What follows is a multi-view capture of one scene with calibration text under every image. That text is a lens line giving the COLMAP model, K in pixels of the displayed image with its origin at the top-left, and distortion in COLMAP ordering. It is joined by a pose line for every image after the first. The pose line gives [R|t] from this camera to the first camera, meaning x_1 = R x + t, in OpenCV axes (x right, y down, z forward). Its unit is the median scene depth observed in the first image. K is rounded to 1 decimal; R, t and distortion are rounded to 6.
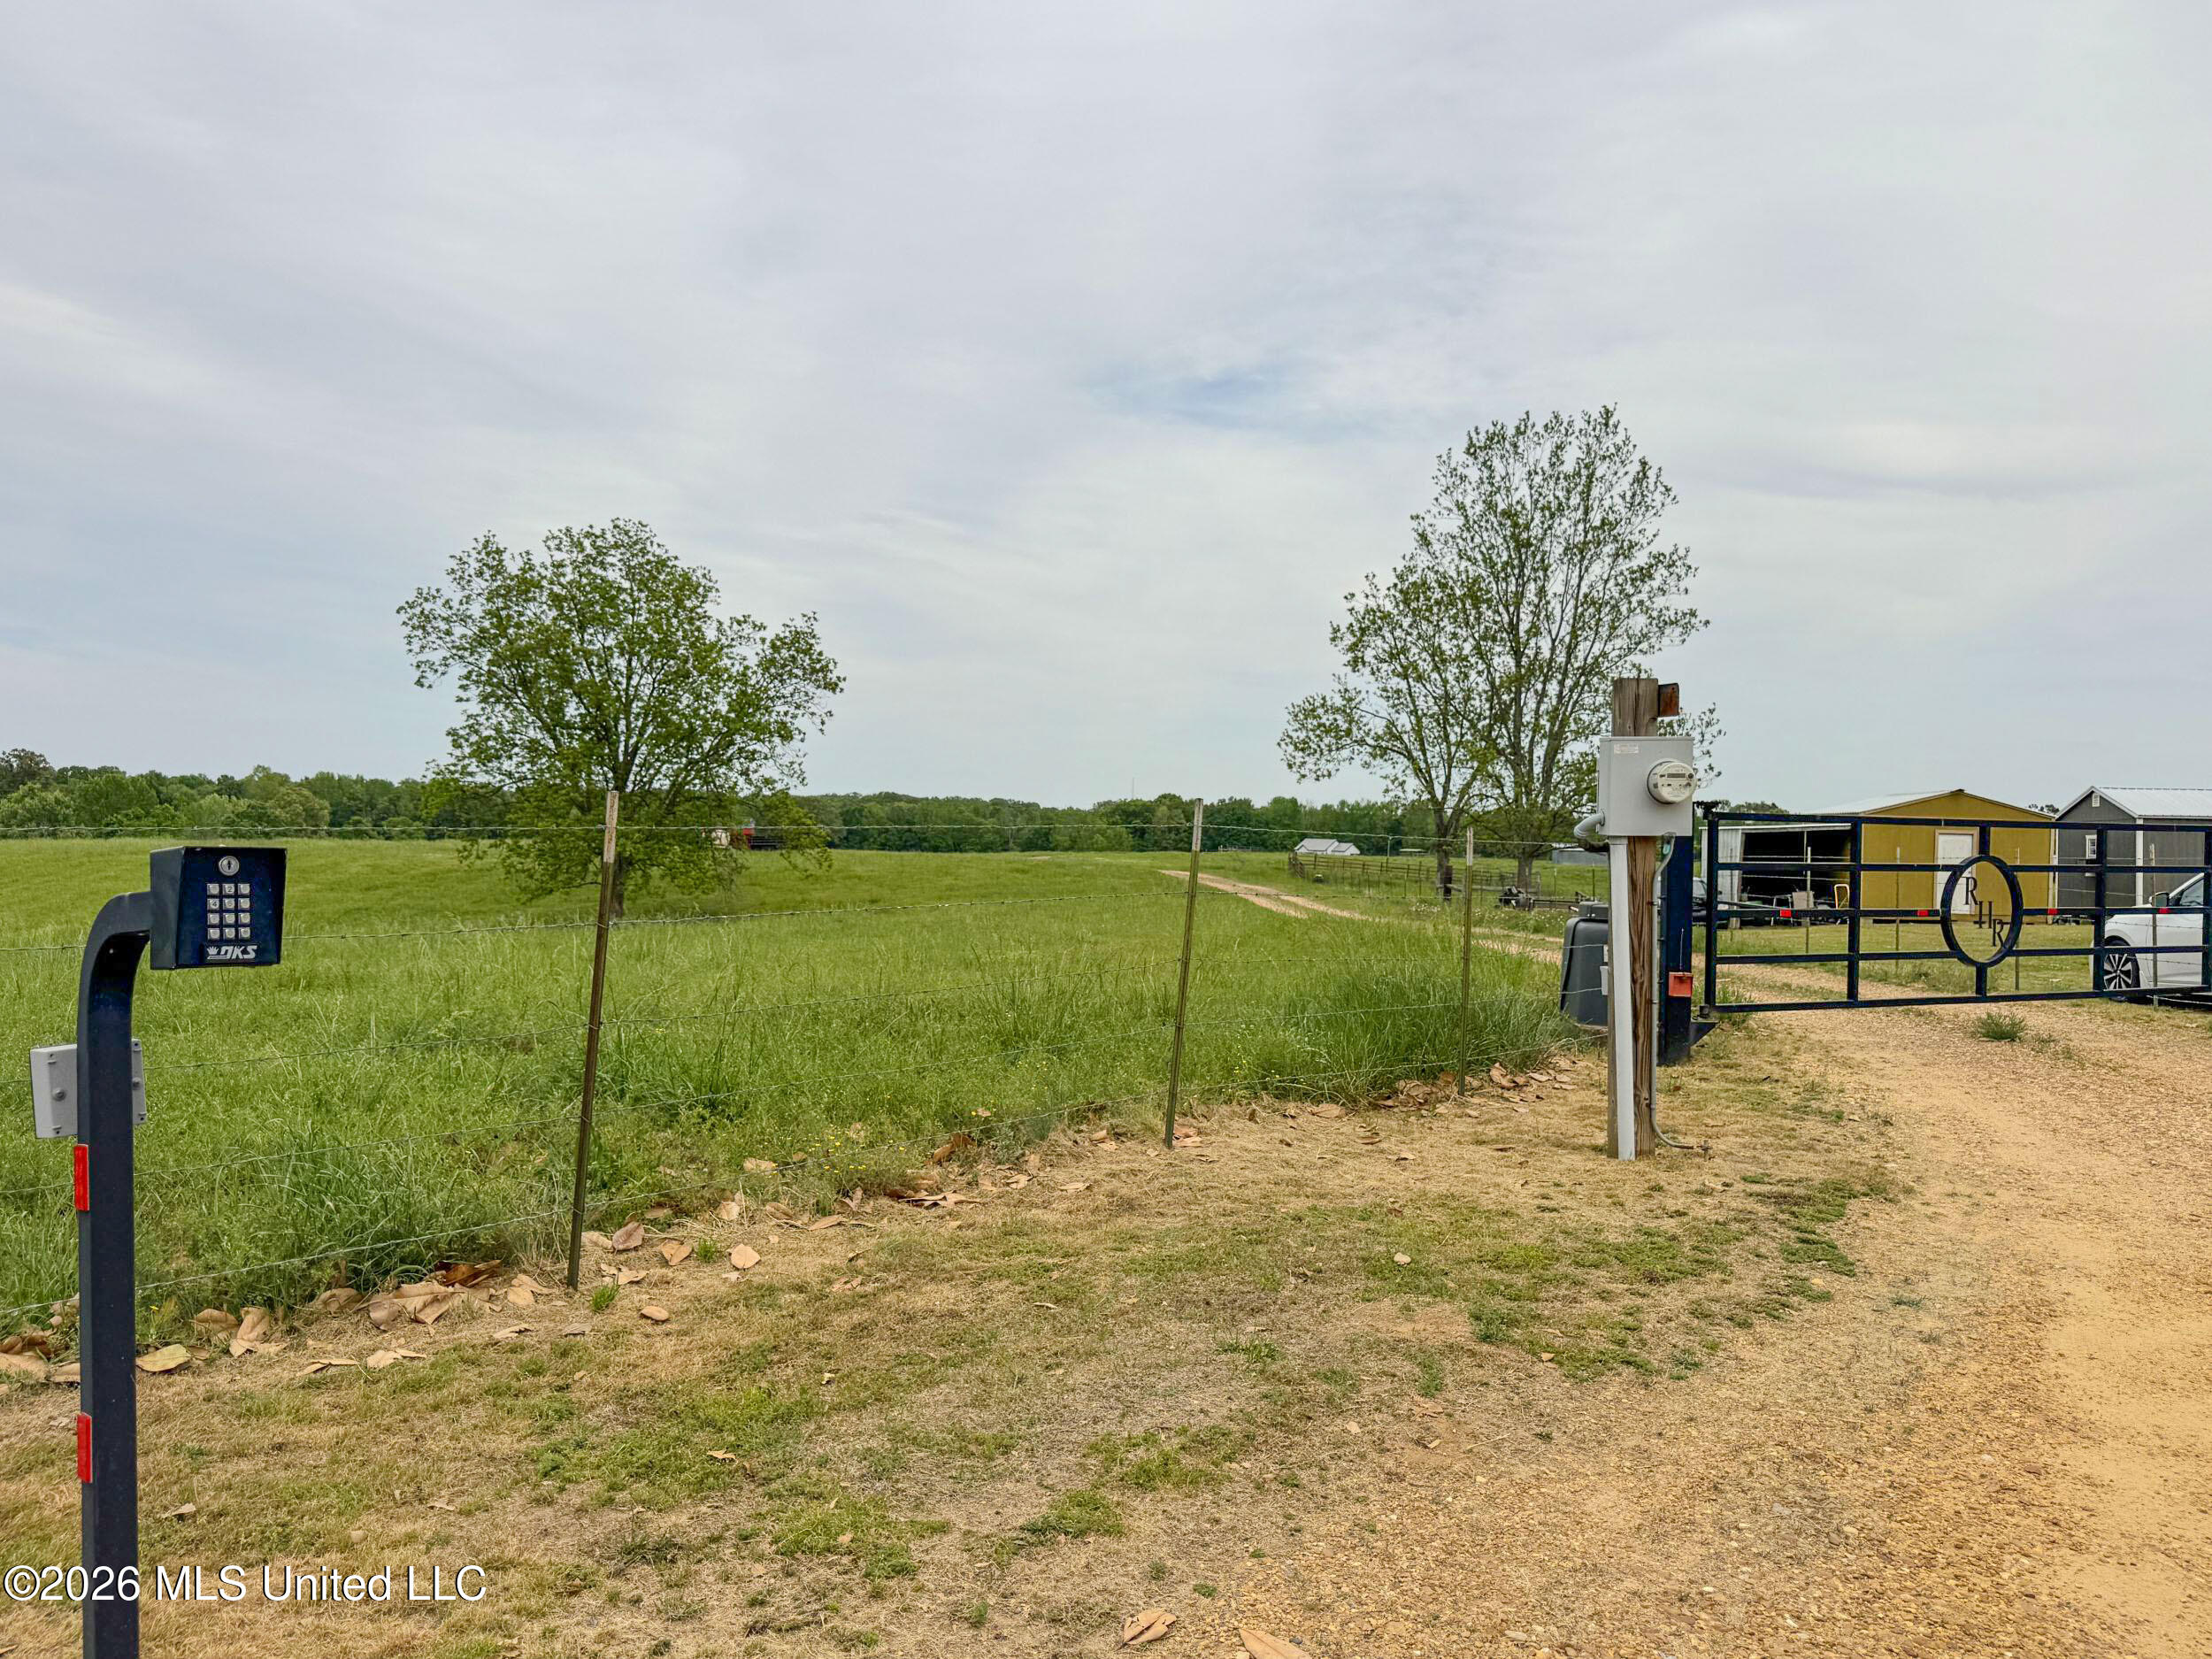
lens RADIAL K [[1596.6, 0, 1108.0], [0, 1596.6, 834.4], [0, 0, 1]] dist [0.004896, 0.000175]
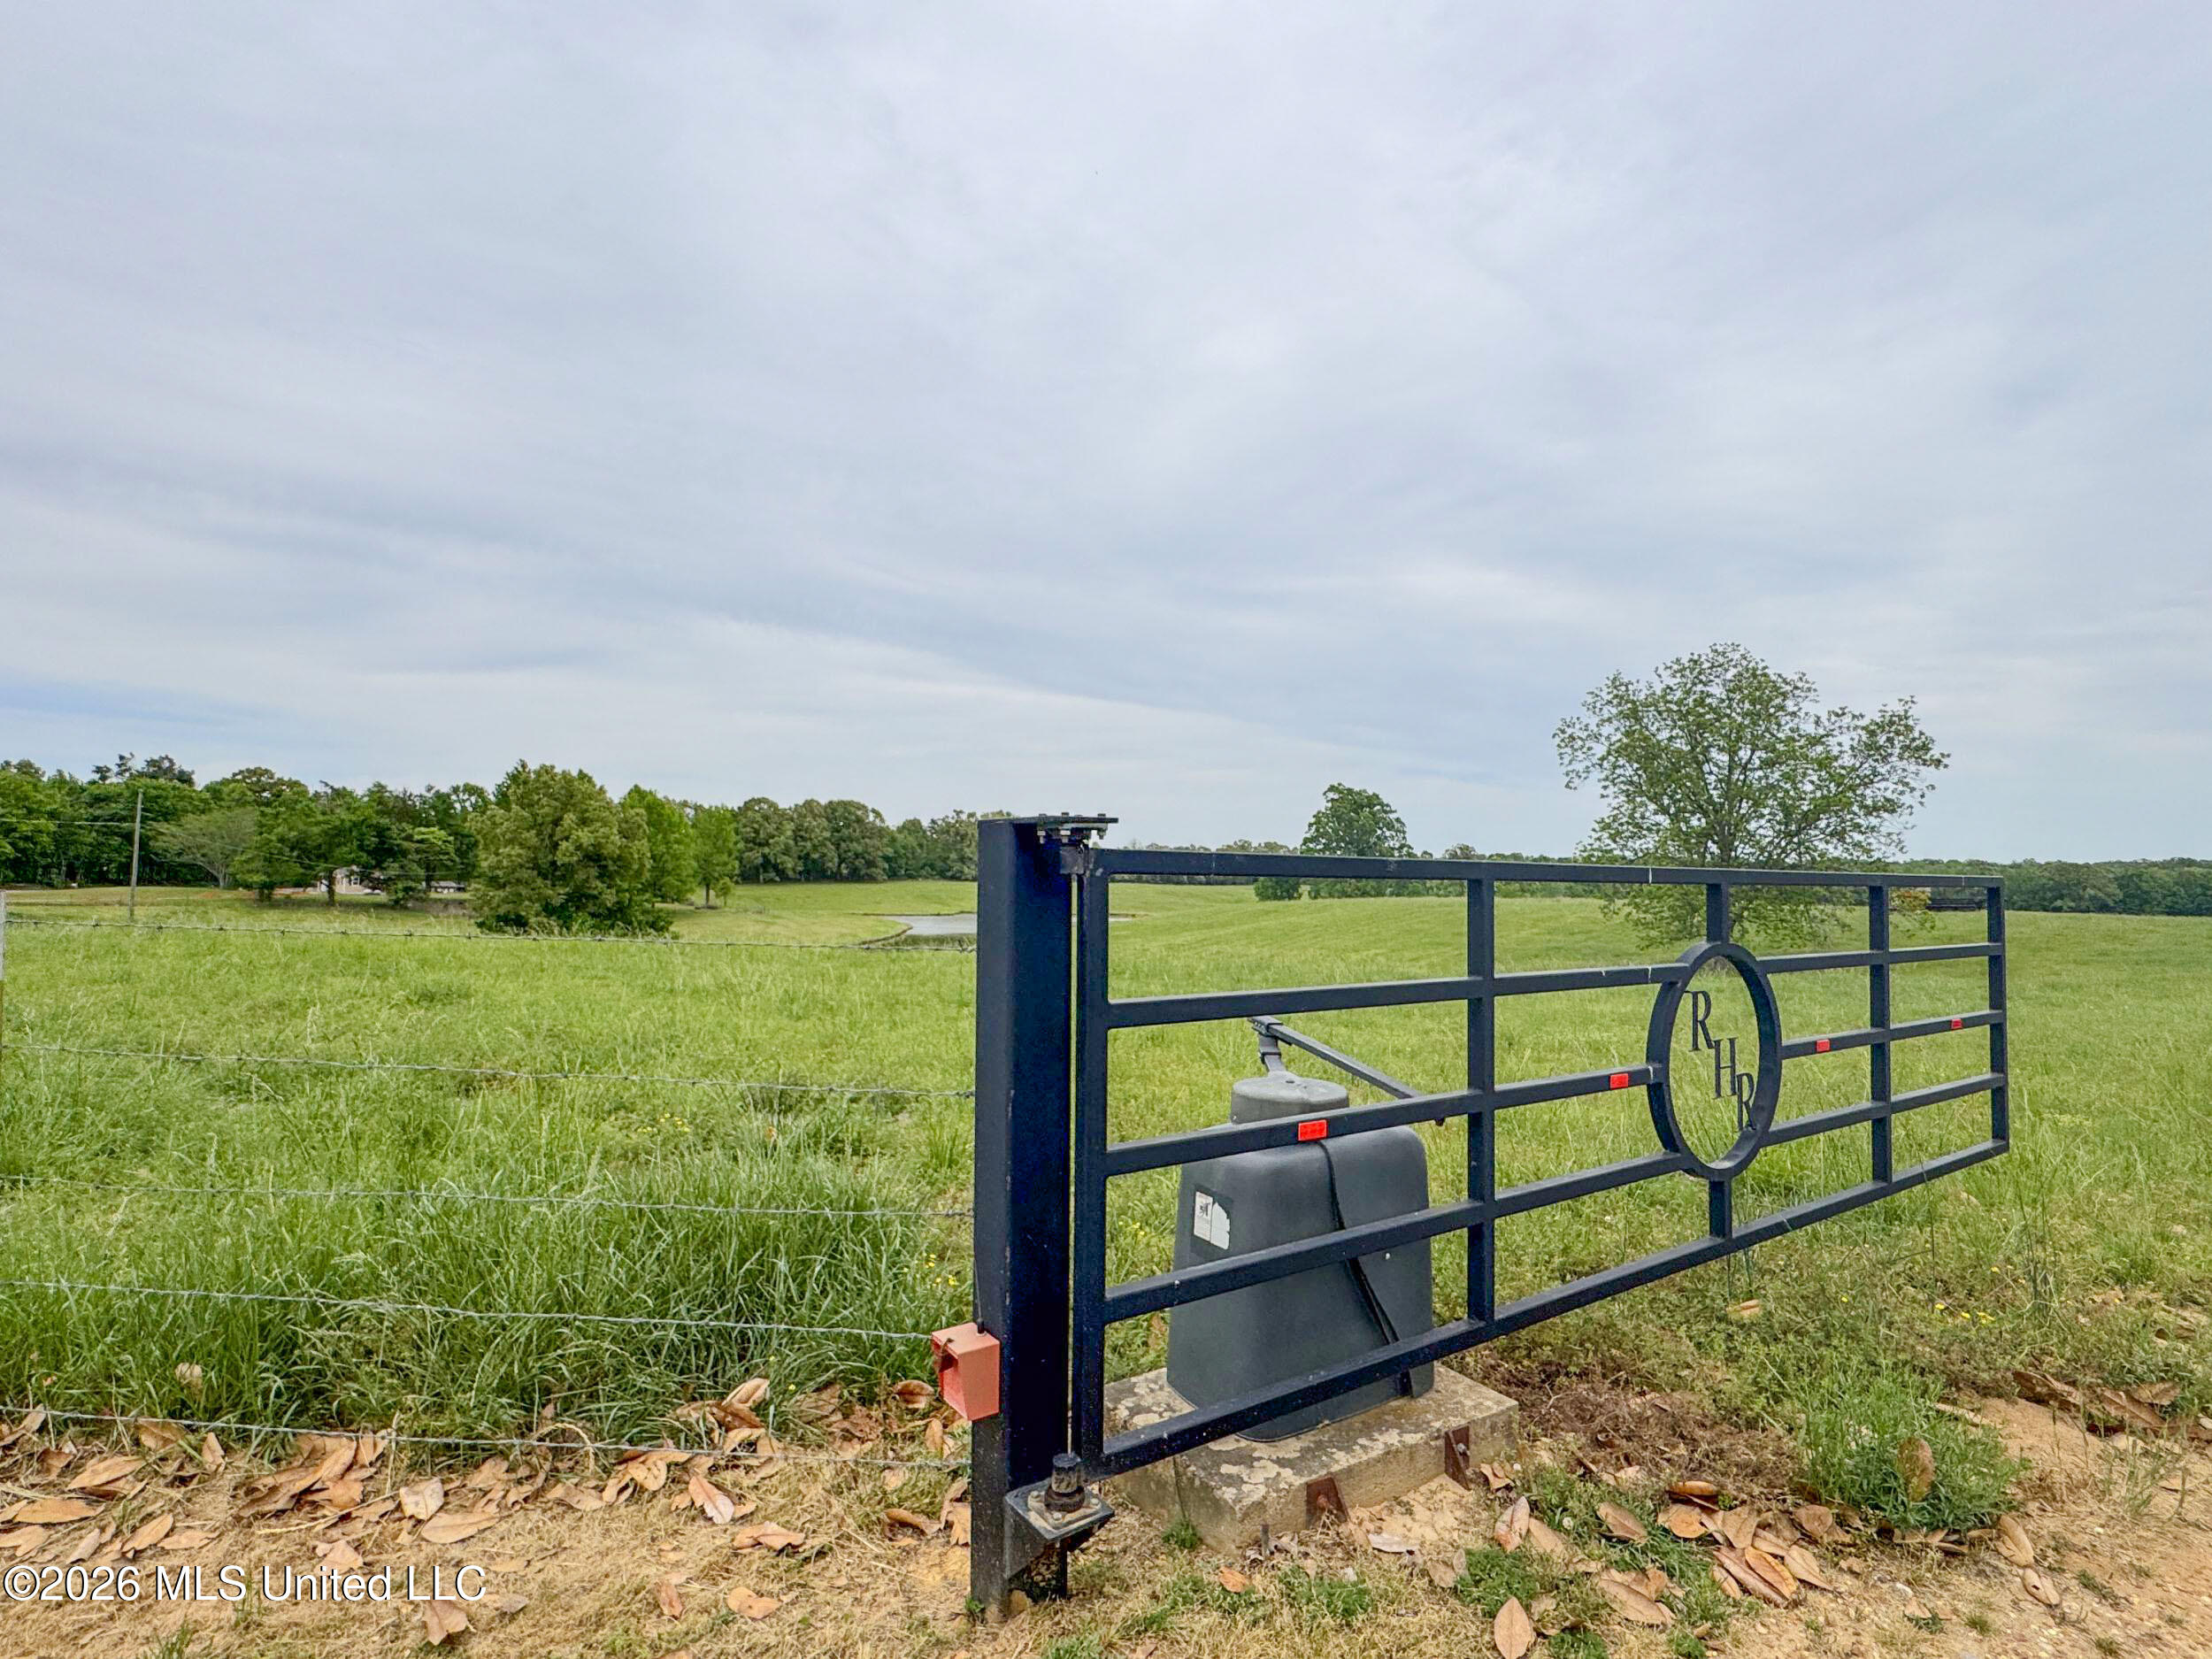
lens RADIAL K [[1116.4, 0, 1103.8], [0, 1116.4, 835.0], [0, 0, 1]] dist [-0.006691, -0.000265]
pose [[0.592058, -0.036264, -0.805079, 0.102735], [-0.007329, 0.998703, -0.050376, -0.000456], [0.805862, 0.035726, 0.591024, 0.094285]]
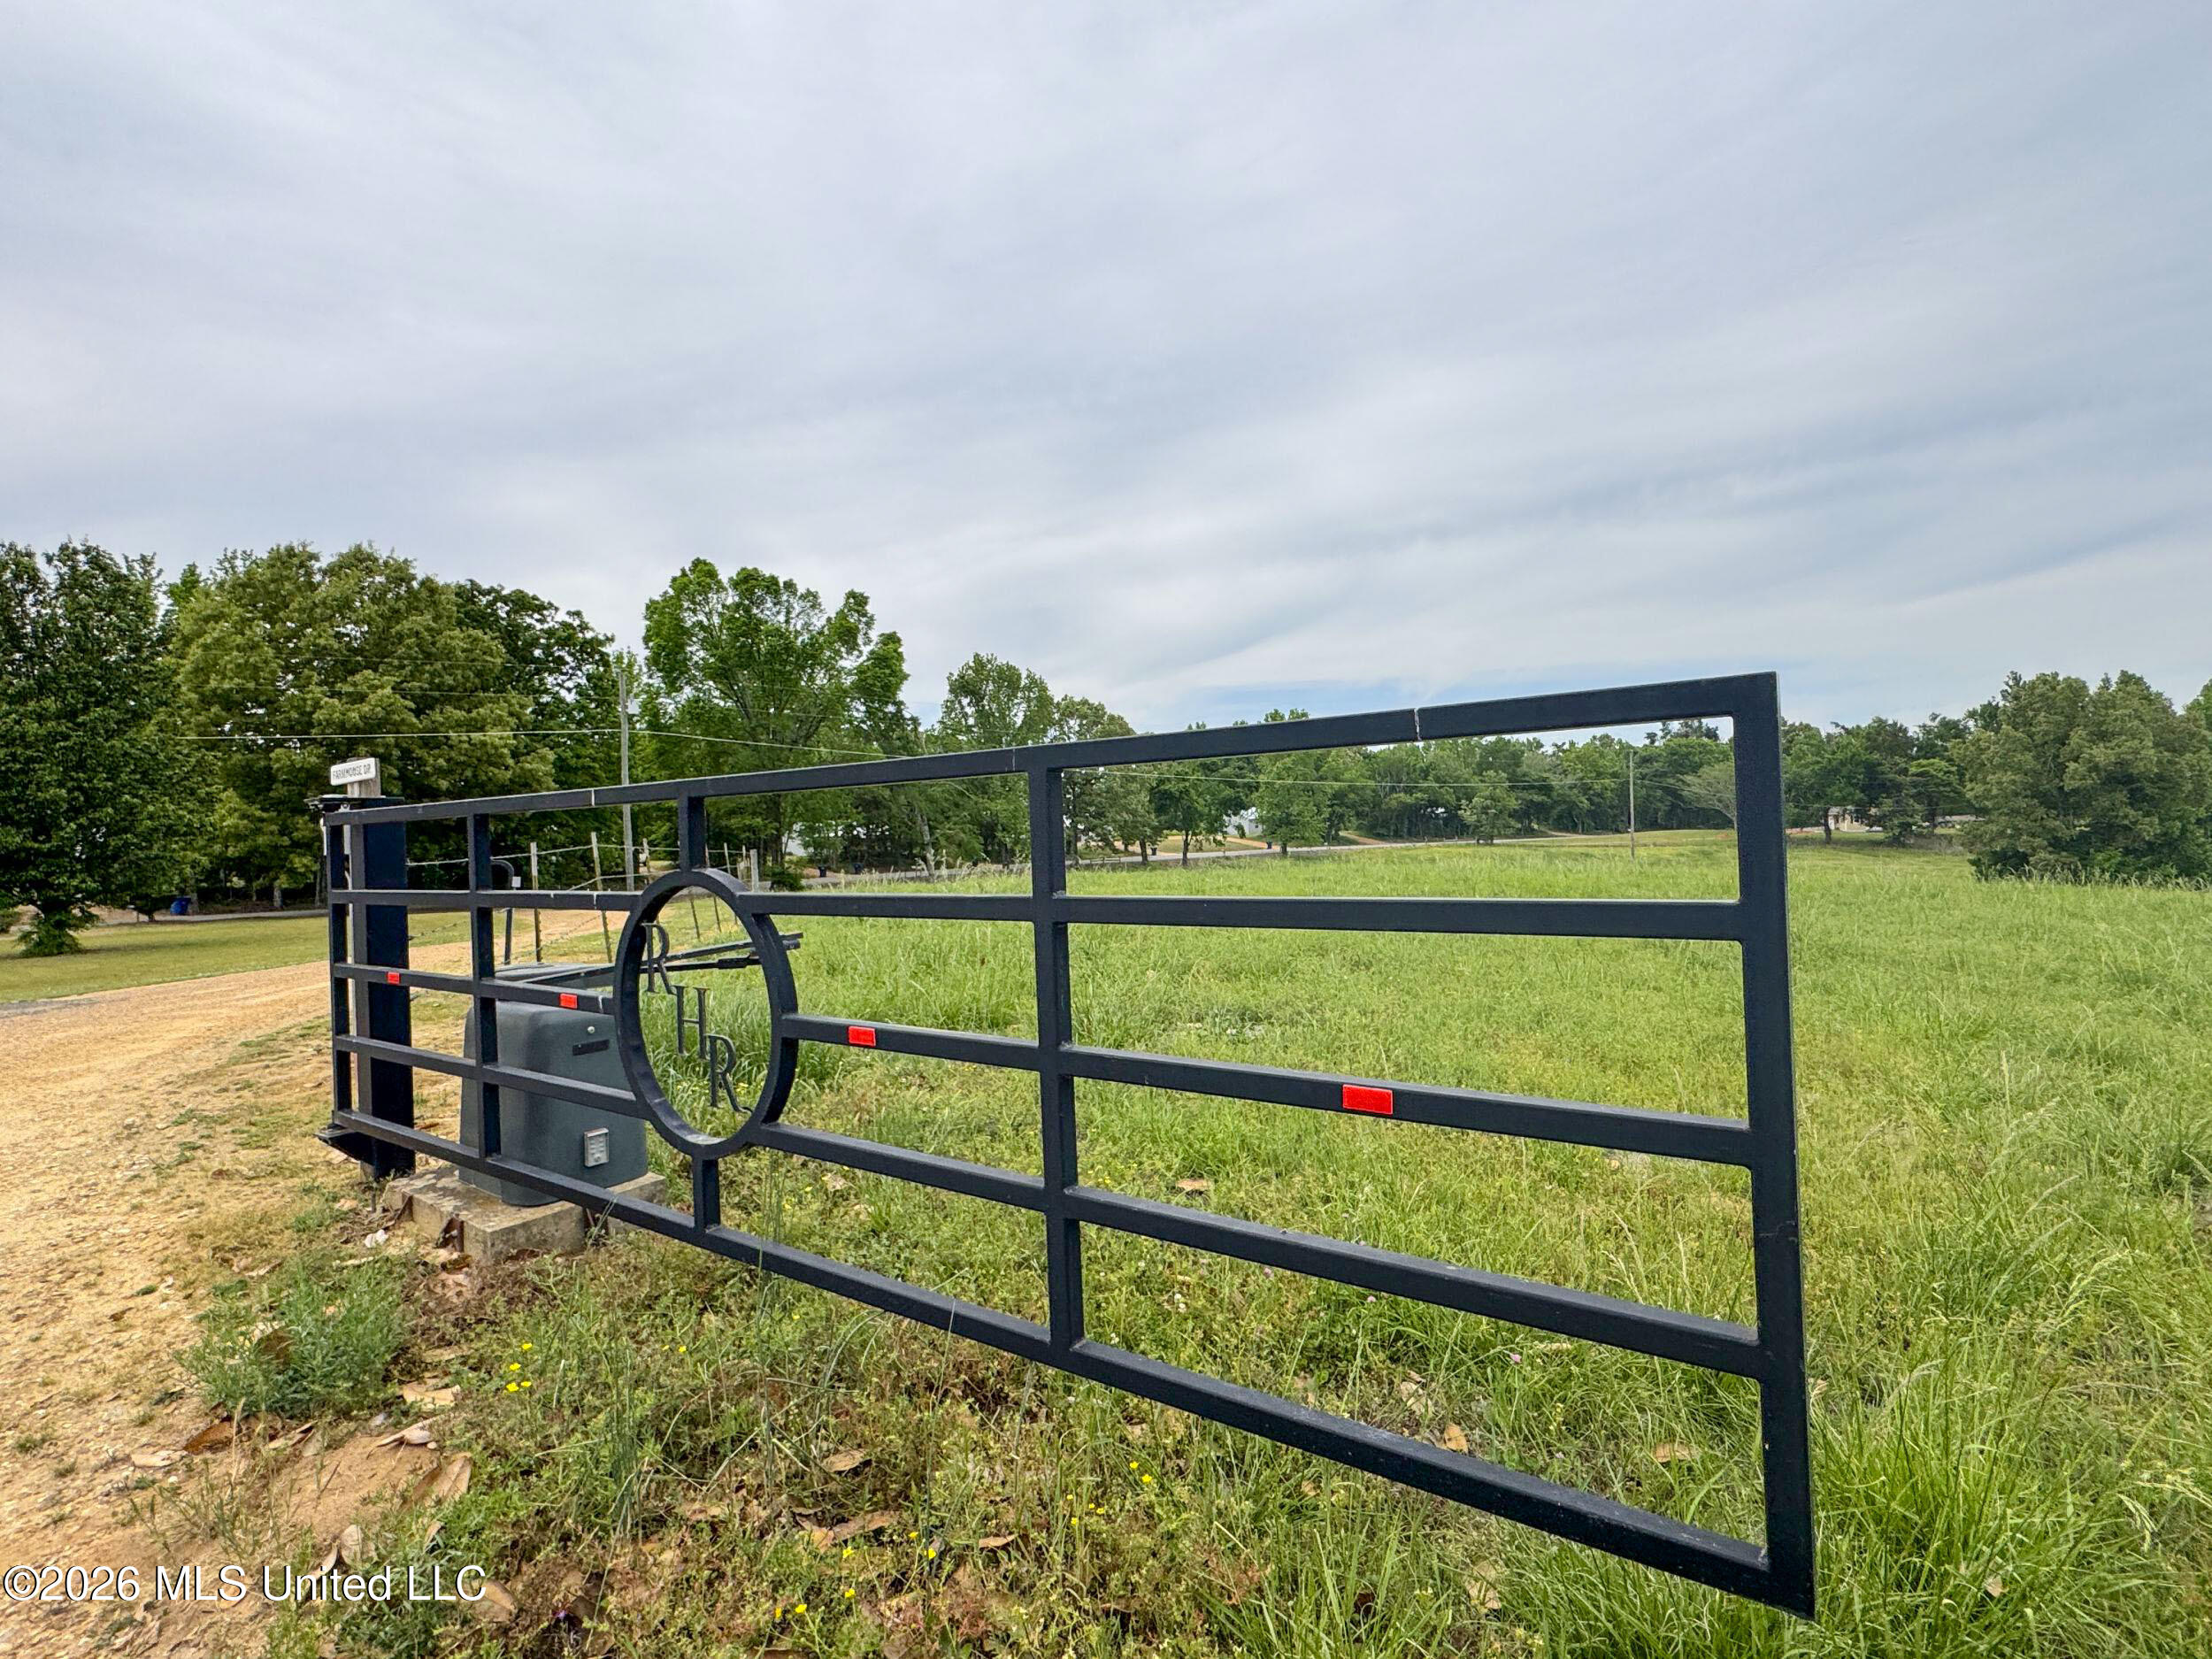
lens RADIAL K [[1116.4, 0, 1105.2], [0, 1116.4, 835.0], [0, 0, 1]] dist [-0.006691, -0.000265]
pose [[-0.594408, 0.009205, -0.804111, 0.106191], [0.025100, 0.999660, -0.007111, 0.000264], [0.803772, -0.024410, -0.594437, 0.189982]]
